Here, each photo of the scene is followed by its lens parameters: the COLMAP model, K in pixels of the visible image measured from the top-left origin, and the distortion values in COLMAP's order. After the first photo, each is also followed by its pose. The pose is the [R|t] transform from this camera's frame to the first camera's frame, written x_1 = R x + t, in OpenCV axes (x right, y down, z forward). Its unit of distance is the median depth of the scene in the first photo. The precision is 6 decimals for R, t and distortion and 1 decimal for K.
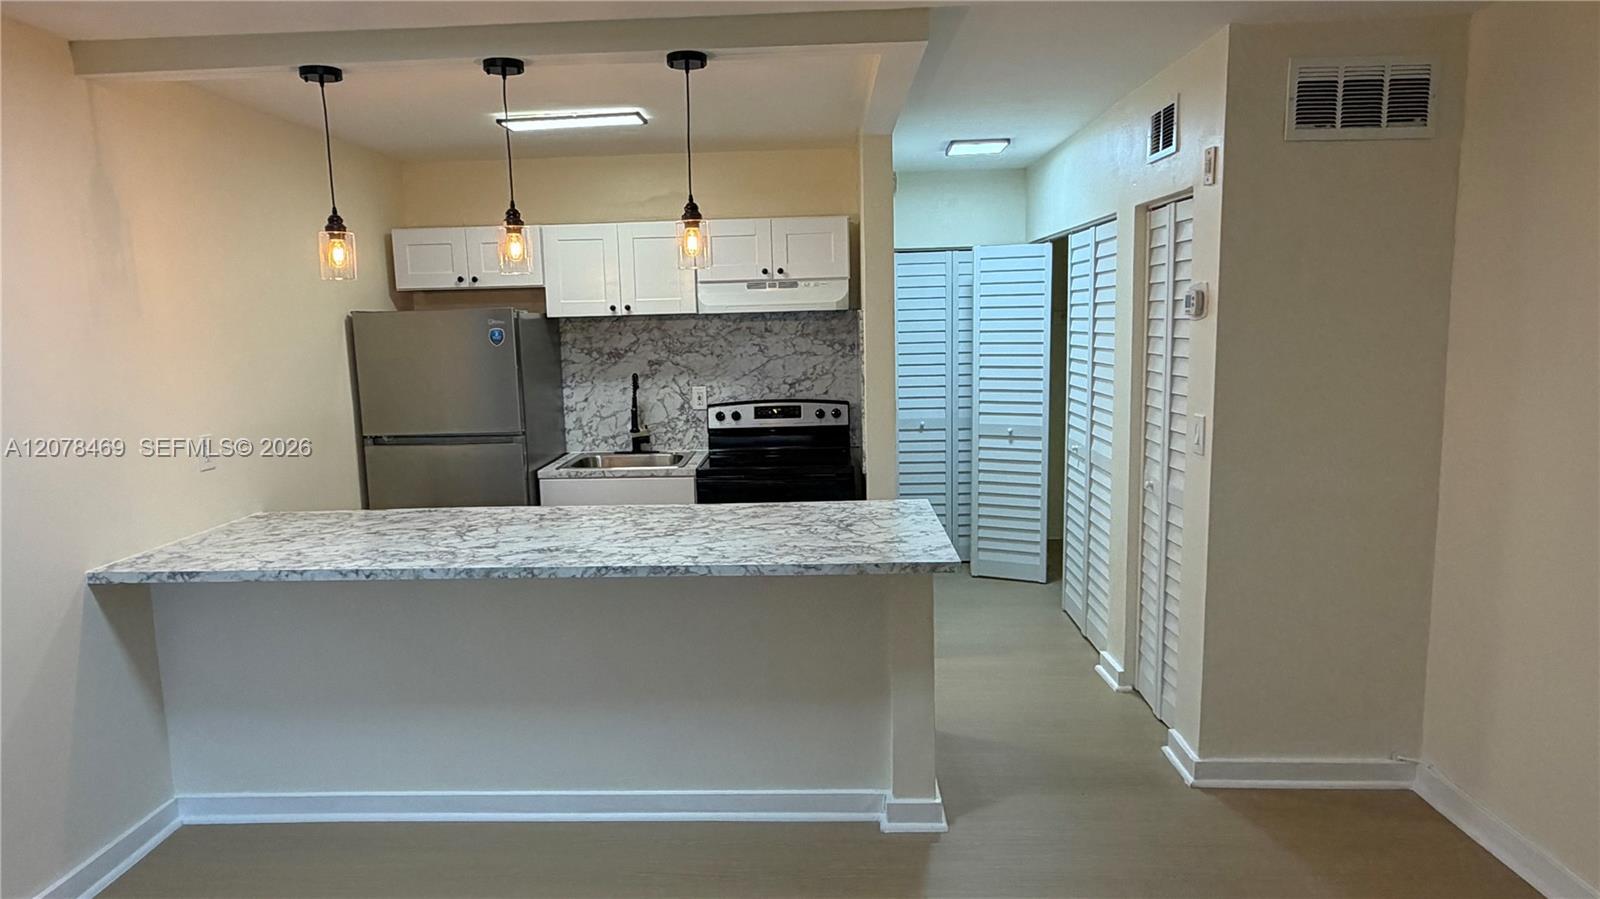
lens RADIAL K [[969.2, 0, 788.7], [0, 969.2, 455.8], [0, 0, 1]] dist [0.003492, -0.003243]
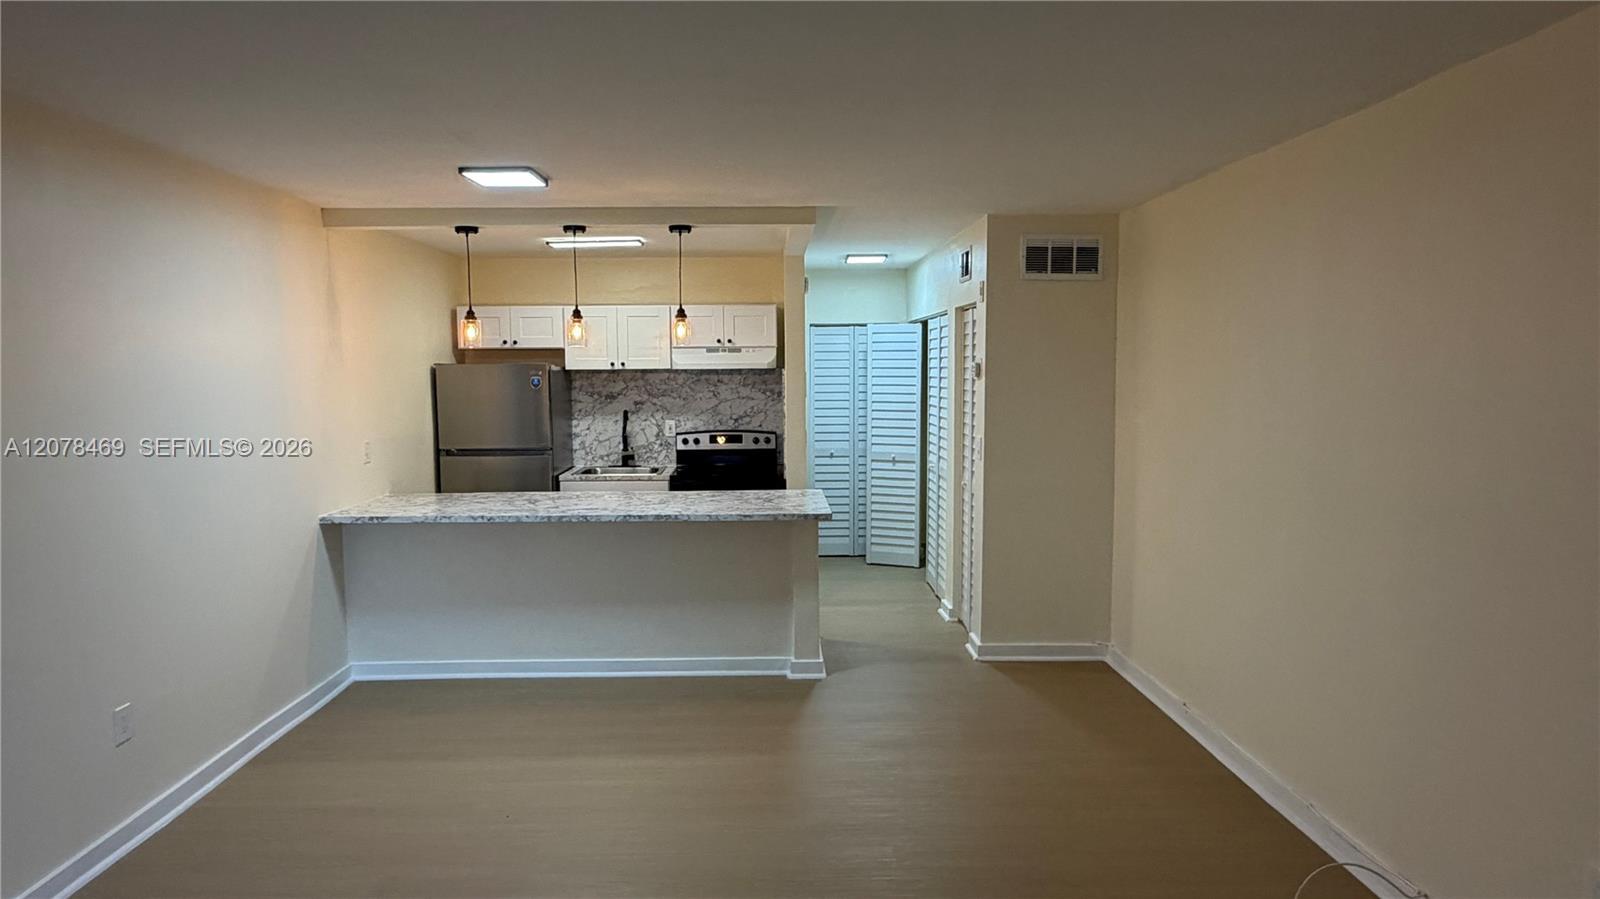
lens RADIAL K [[969.2, 0, 788.7], [0, 969.2, 455.8], [0, 0, 1]] dist [0.003492, -0.003243]
pose [[0.998106, 0.013062, 0.060123, -0.004933], [-0.009903, 0.998570, -0.052537, 0.055583], [-0.060723, 0.051842, 0.996807, -0.435915]]
